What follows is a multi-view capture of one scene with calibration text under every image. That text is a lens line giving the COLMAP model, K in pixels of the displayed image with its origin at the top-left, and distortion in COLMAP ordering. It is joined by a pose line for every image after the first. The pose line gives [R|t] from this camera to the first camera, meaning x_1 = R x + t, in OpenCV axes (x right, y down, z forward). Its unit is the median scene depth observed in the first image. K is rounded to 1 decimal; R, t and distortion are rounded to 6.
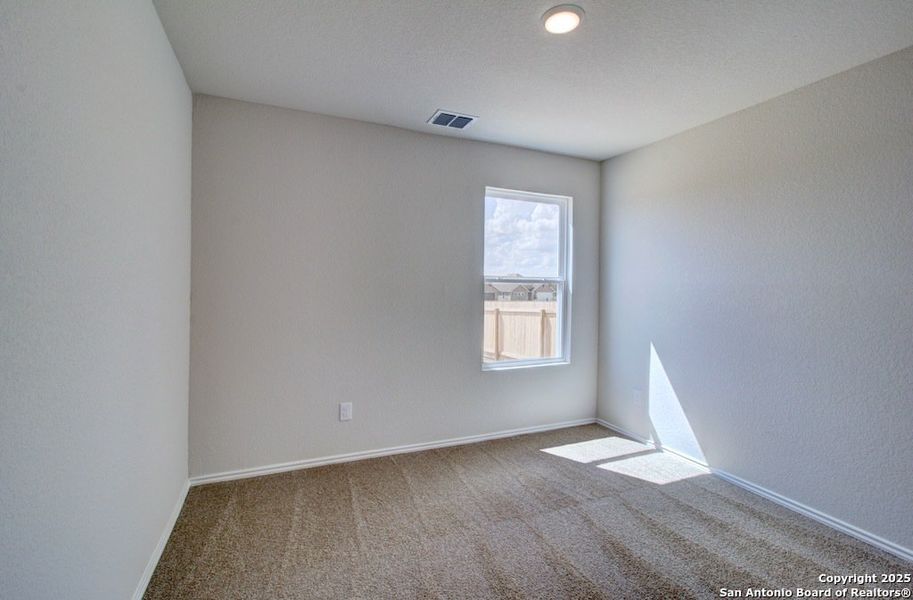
lens RADIAL K [[422.7, 0, 453.6], [0, 422.7, 289.2], [0, 0, 1]] dist [-0.026819, -0.000025]
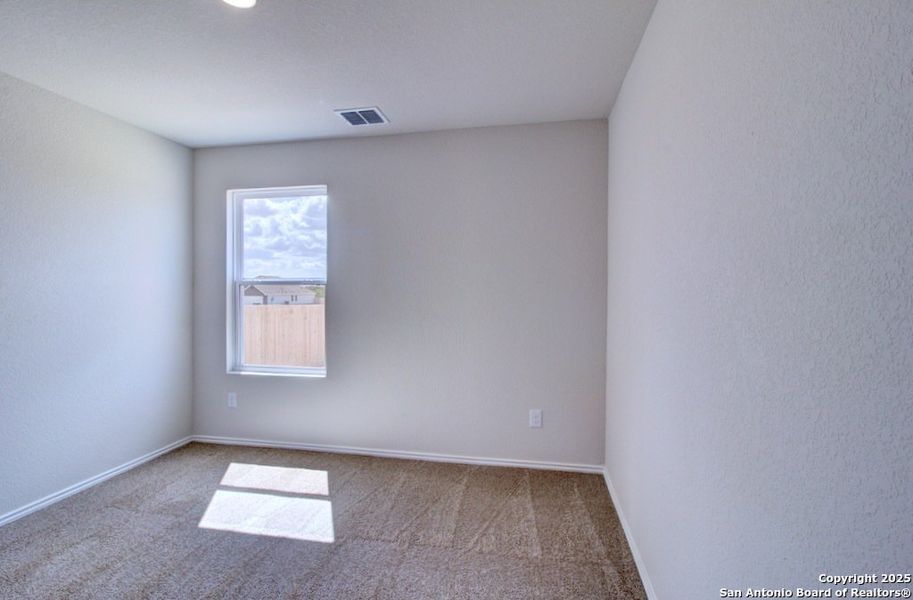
lens RADIAL K [[422.7, 0, 453.6], [0, 422.7, 289.2], [0, 0, 1]] dist [-0.026819, -0.000025]
pose [[0.833127, -0.010817, -0.552975, 1.012715], [0.000943, 0.999835, -0.018137, 0.011863], [0.553080, 0.014589, 0.833000, 0.439064]]
